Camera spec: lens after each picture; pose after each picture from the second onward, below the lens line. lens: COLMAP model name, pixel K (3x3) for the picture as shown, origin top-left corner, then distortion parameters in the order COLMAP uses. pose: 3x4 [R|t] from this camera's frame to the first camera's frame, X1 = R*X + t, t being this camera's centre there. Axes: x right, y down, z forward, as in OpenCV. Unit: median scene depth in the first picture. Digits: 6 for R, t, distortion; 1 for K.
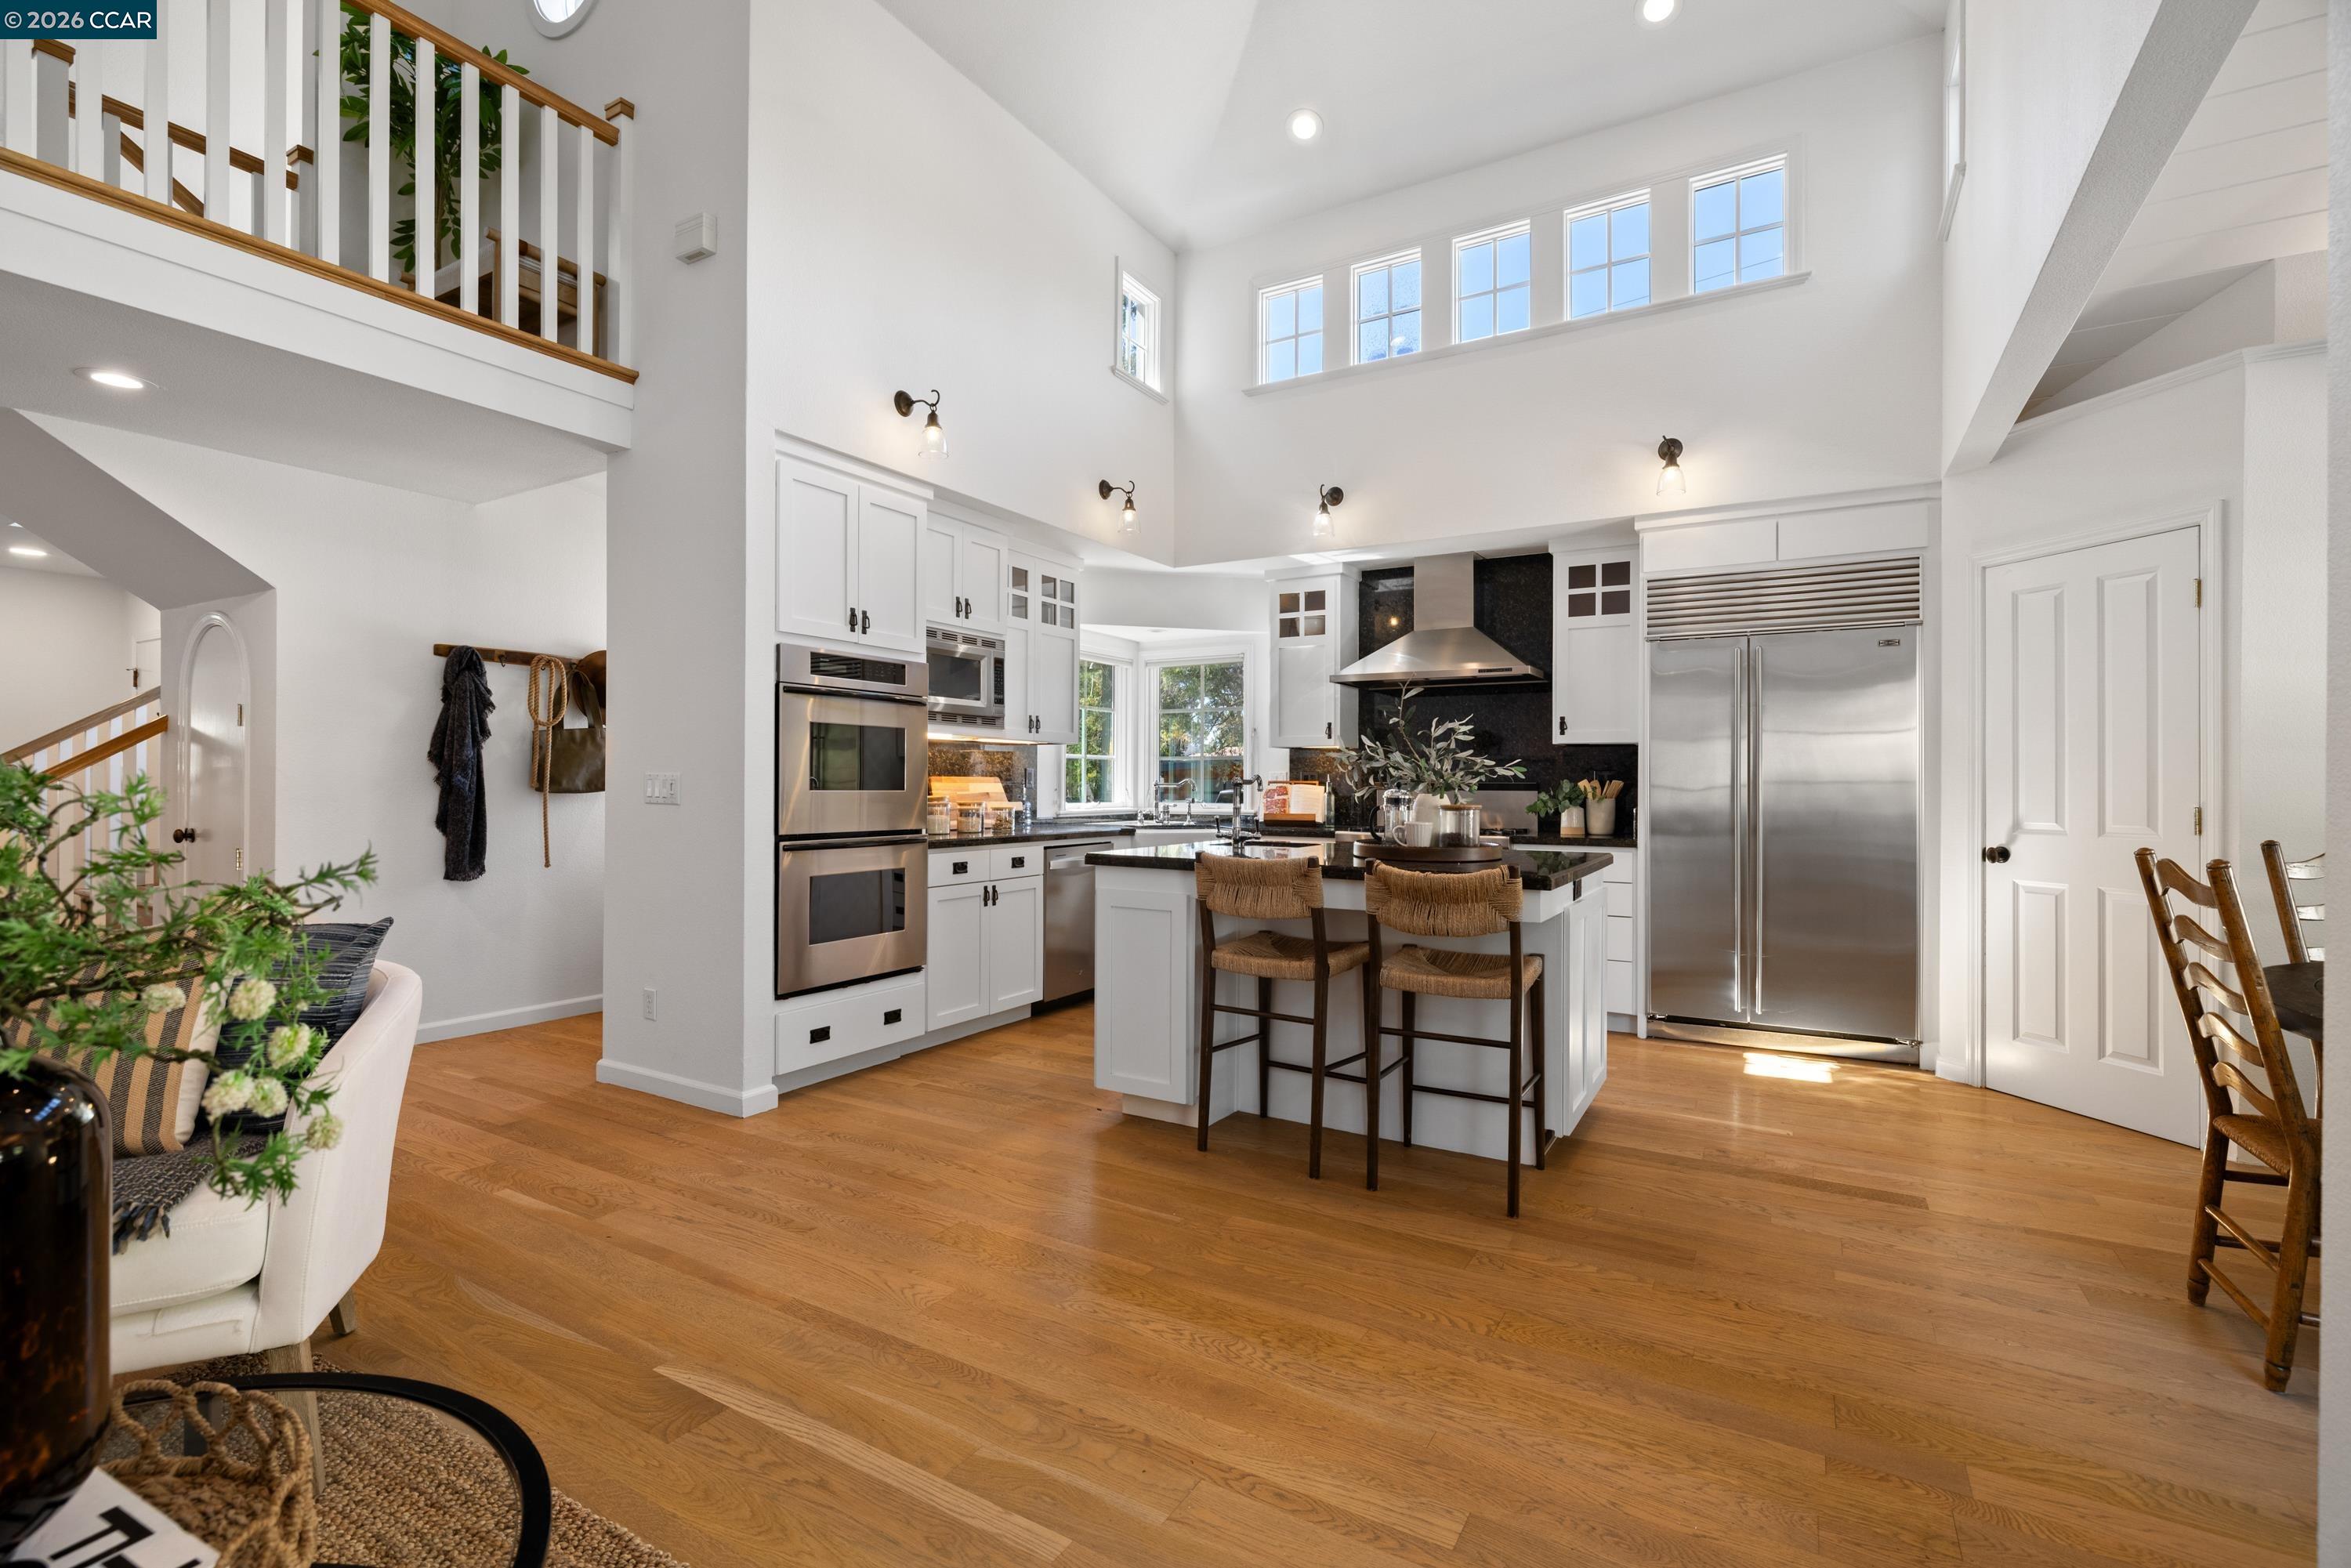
lens RADIAL K [[1066.8, 0, 1162.7], [0, 1066.8, 771.9], [0, 0, 1]] dist [0.002128, 0.000606]
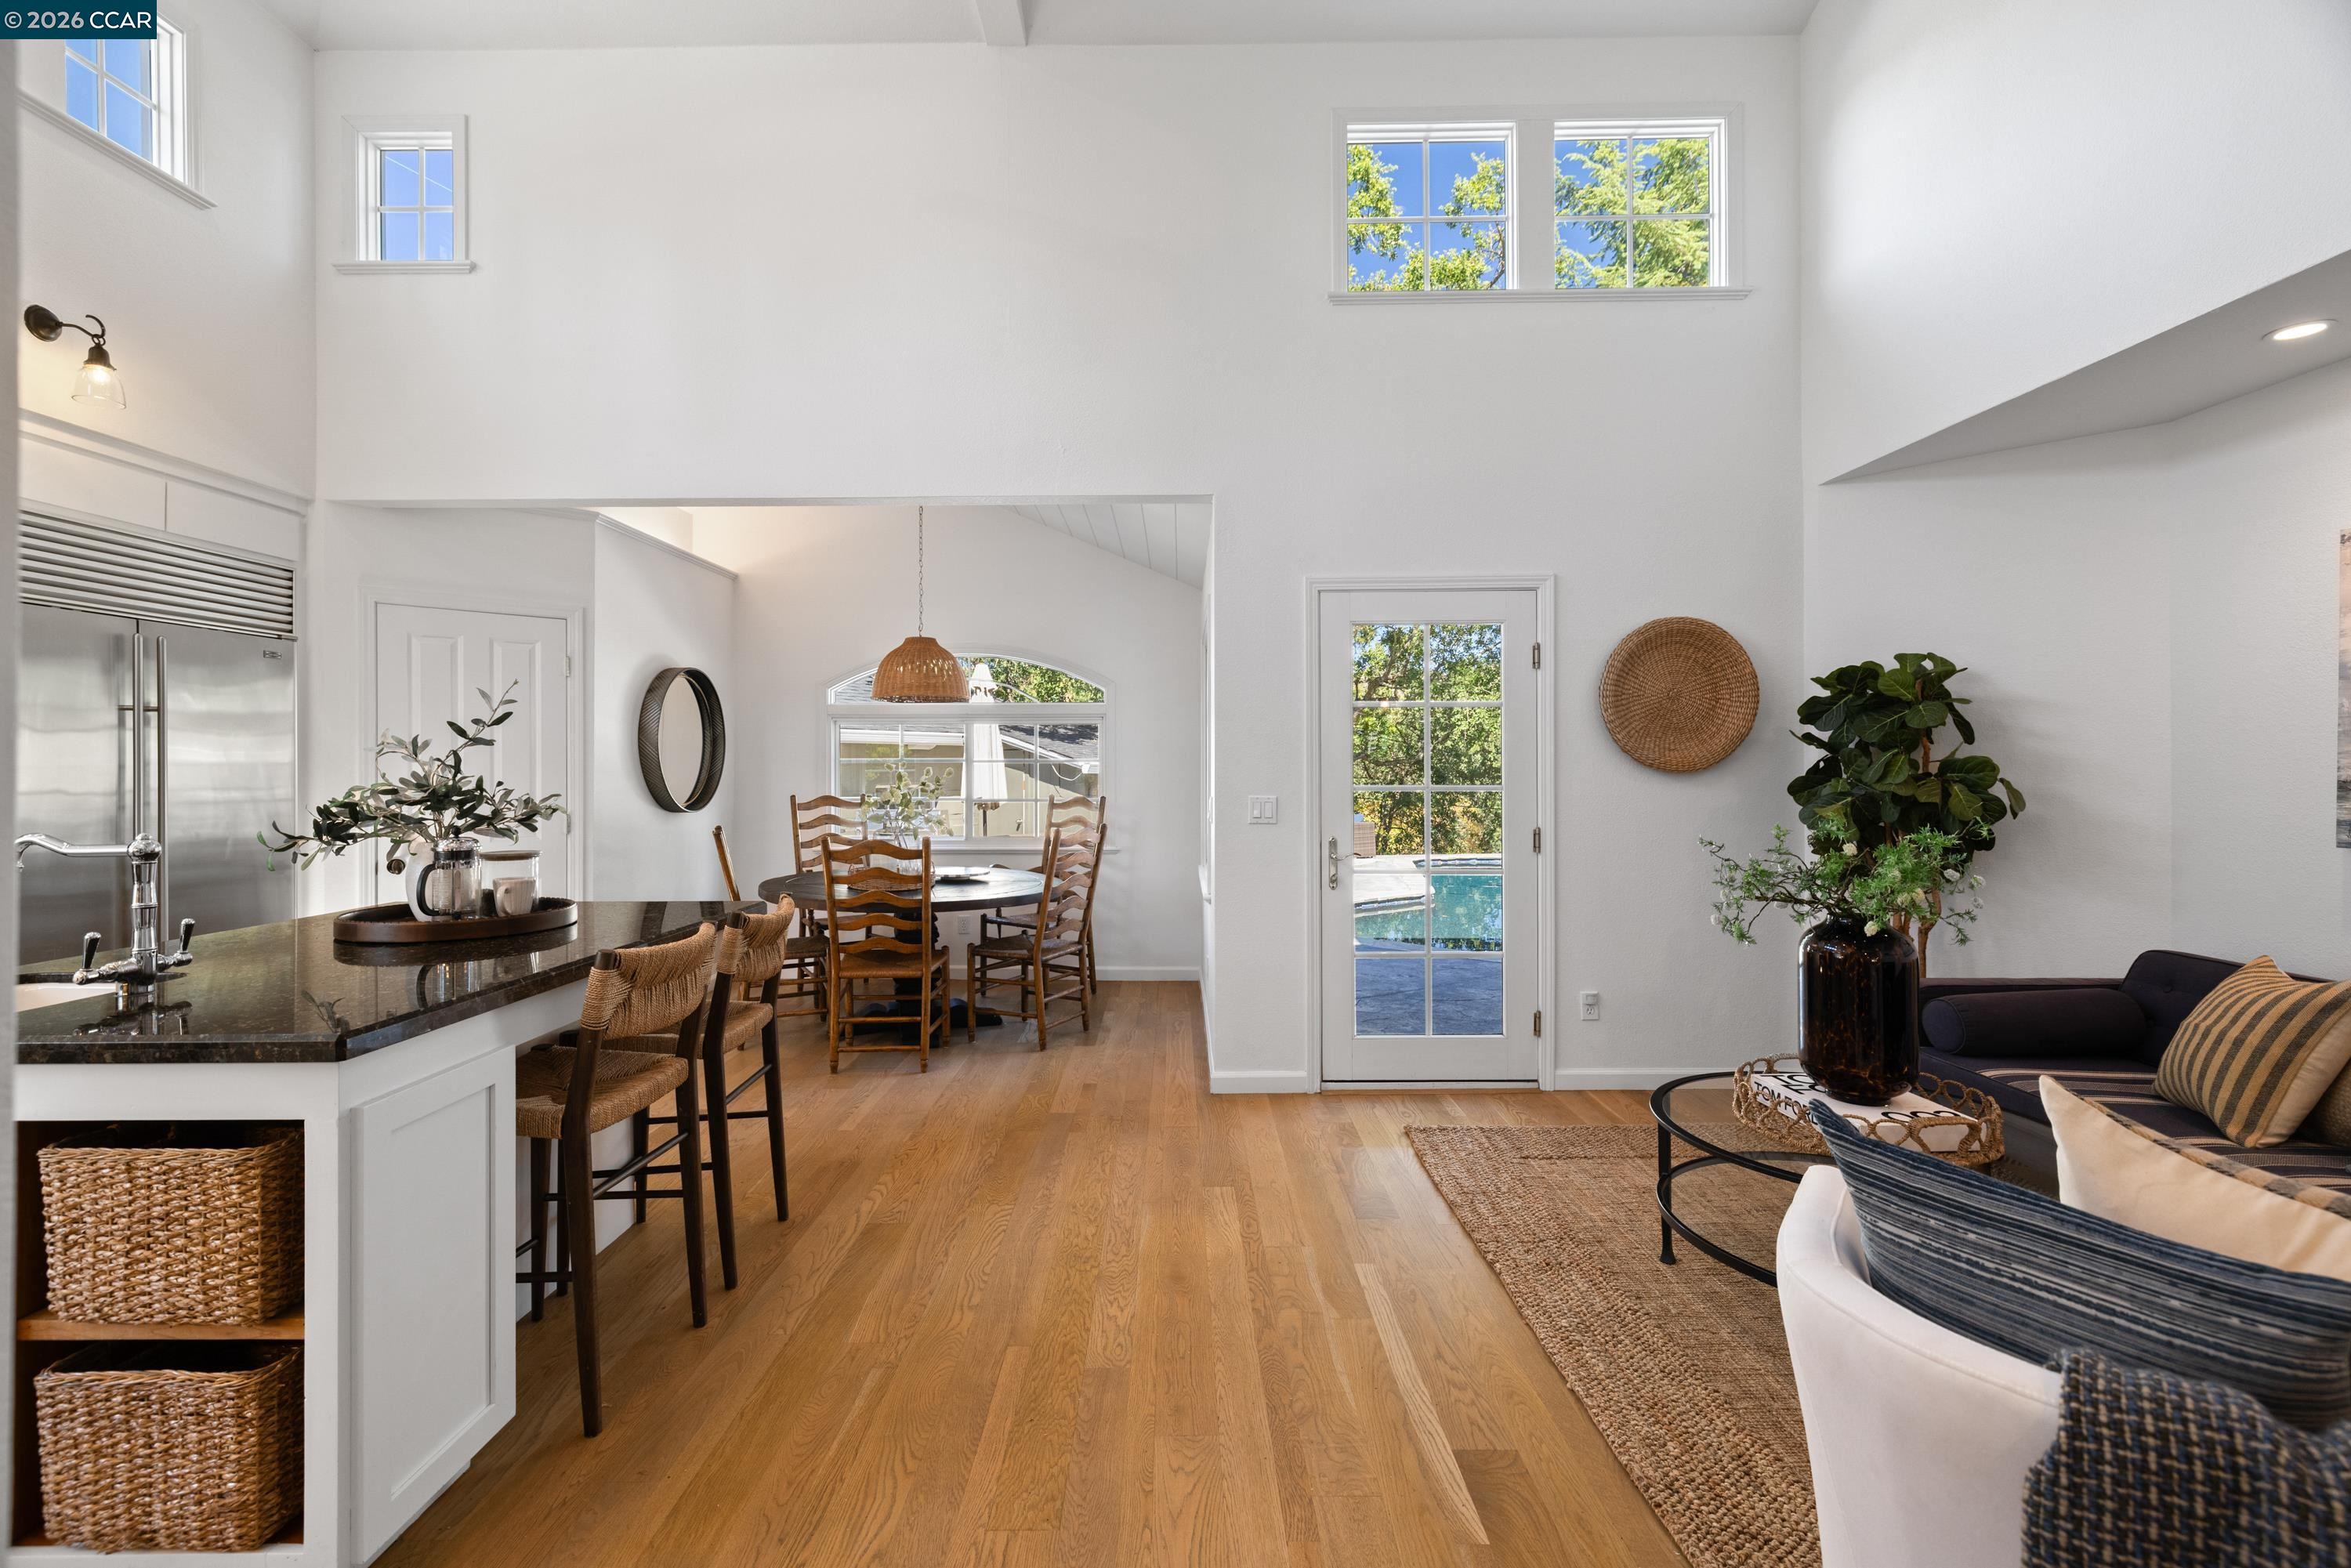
lens RADIAL K [[1026.3, 0, 1180.2], [0, 1026.3, 772.3], [0, 0, 1]] dist [0.000794, 0.000162]
pose [[-0.520172, -0.004217, 0.854051, -0.520199], [-0.005373, 0.999984, 0.001665, -0.025208], [-0.854044, -0.003723, -0.520187, 0.815992]]
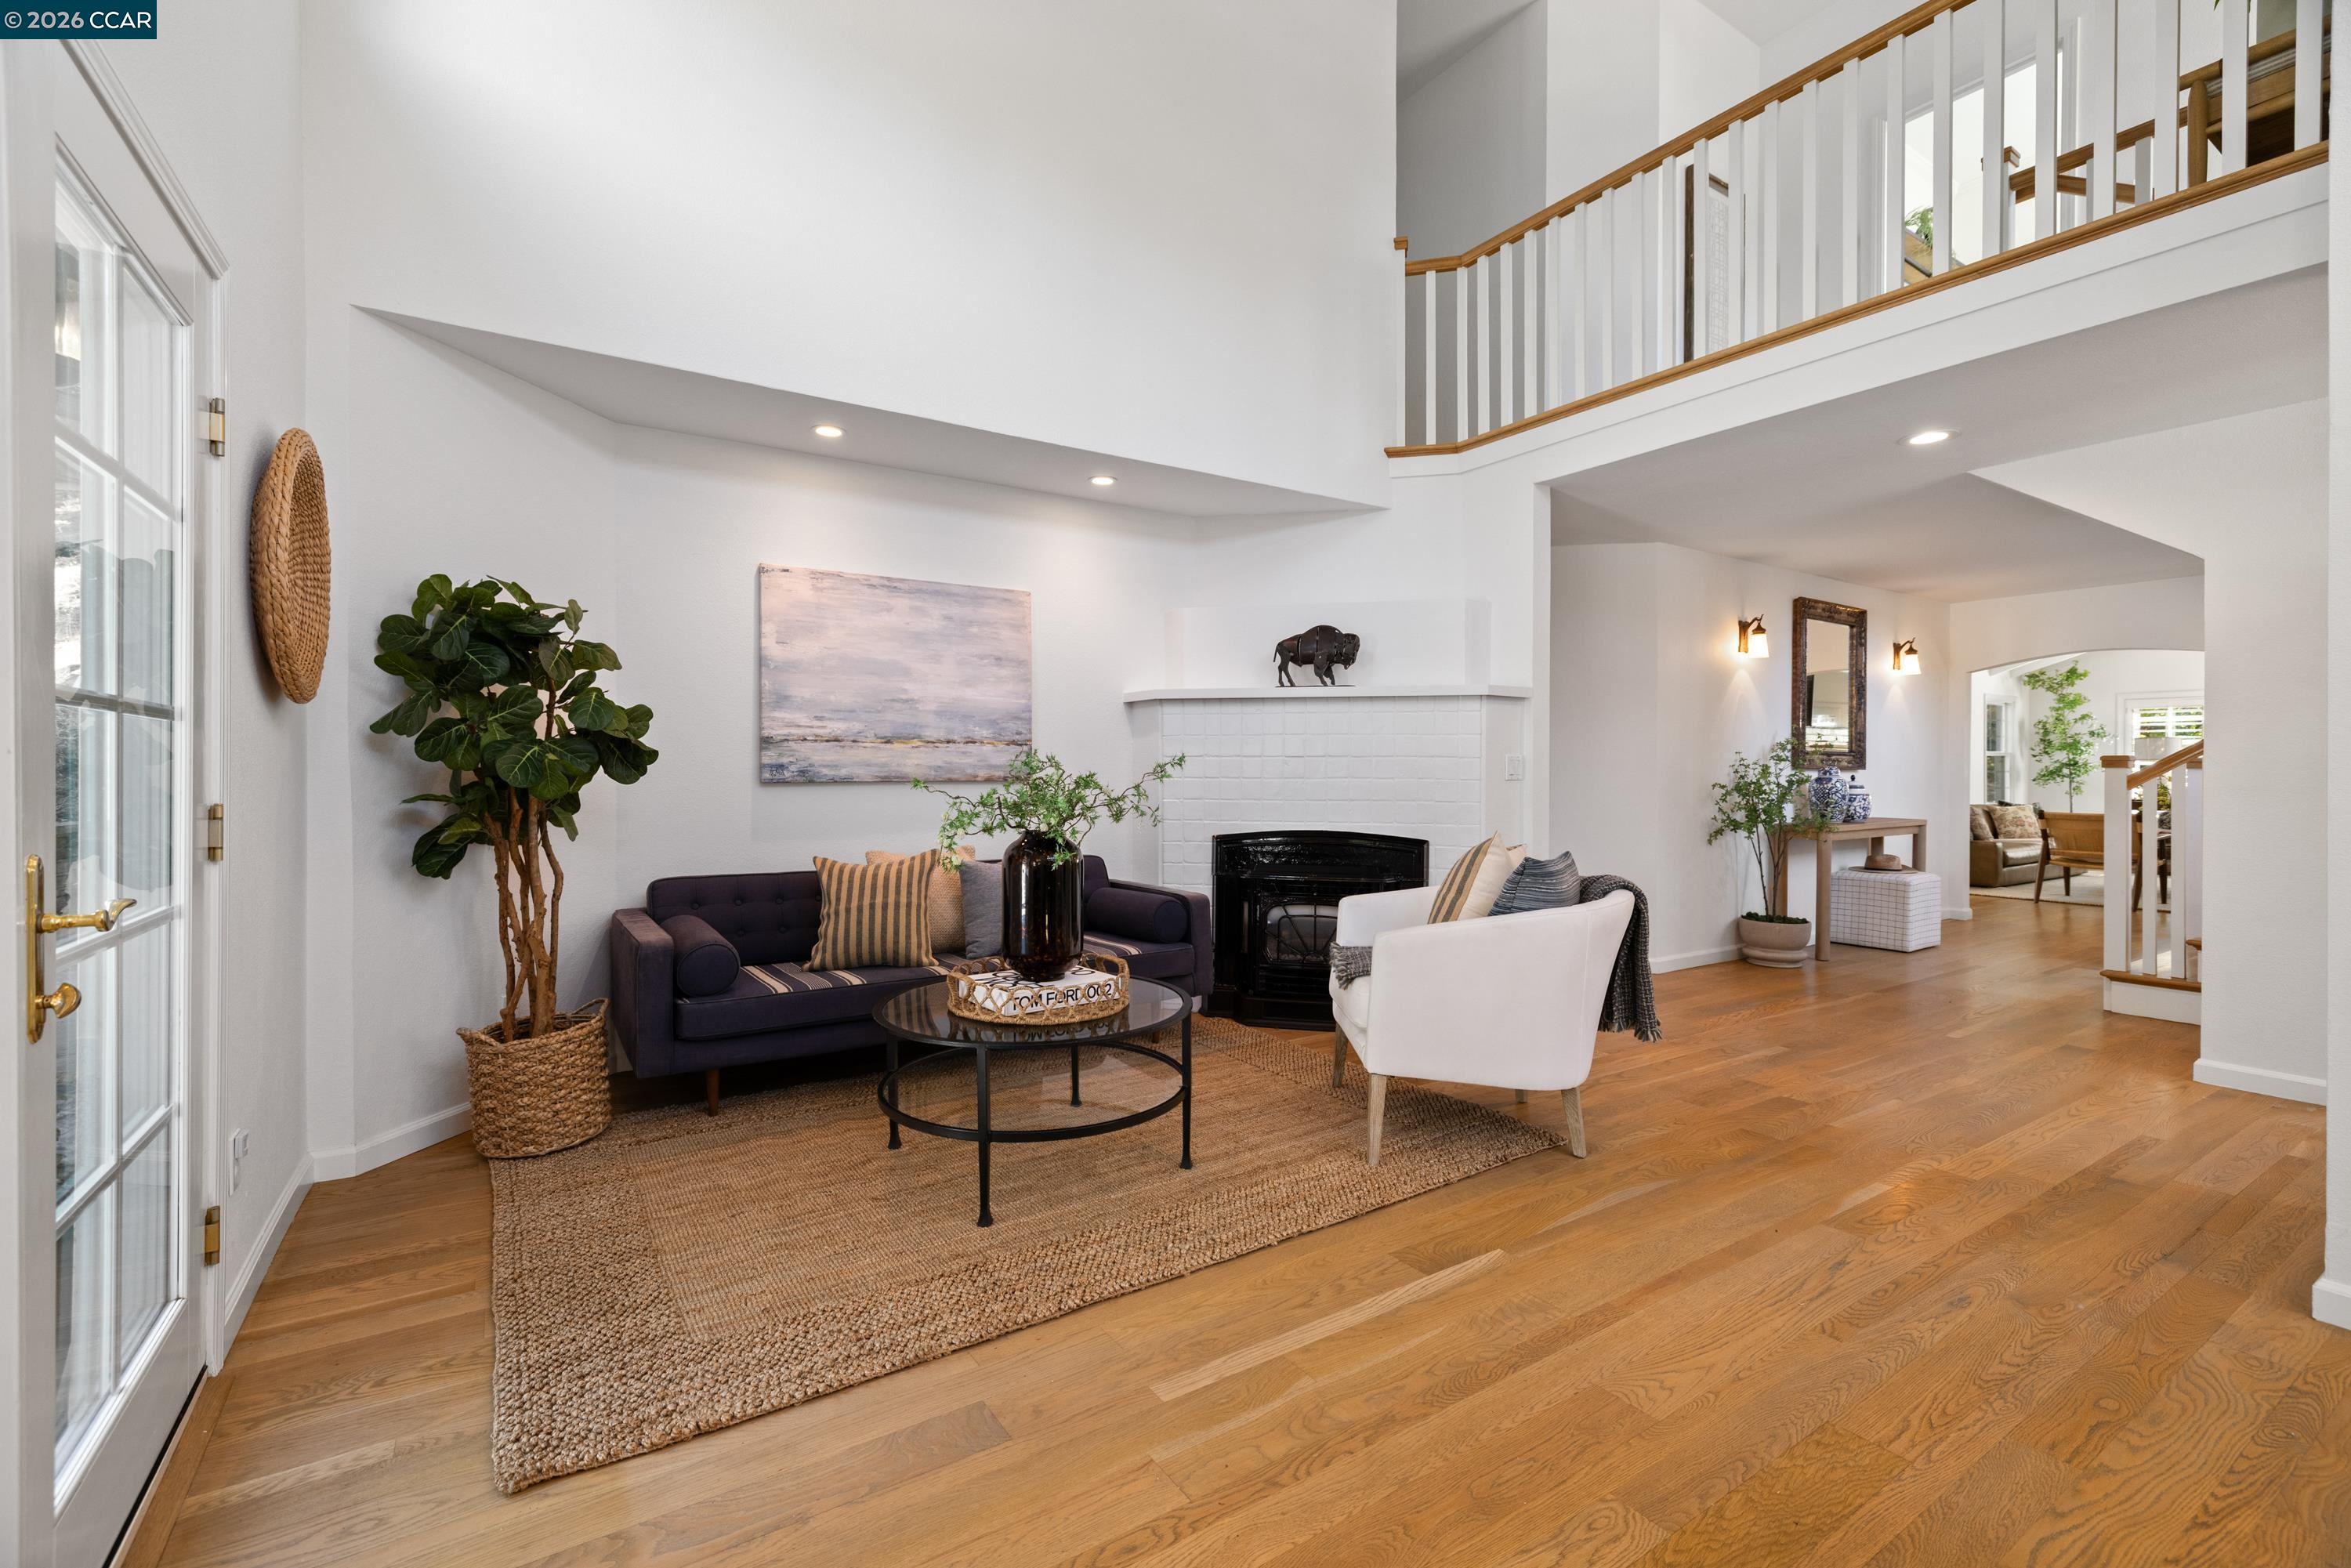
lens RADIAL K [[1021.1, 0, 1152.0], [0, 1021.1, 772.7], [0, 0, 1]] dist [-0.000391, -0.000176]
pose [[-0.443629, -0.000981, -0.896210, 0.359696], [0.001577, 0.999997, -0.001876, 0.013657], [0.896209, -0.002245, -0.443627, 0.579655]]
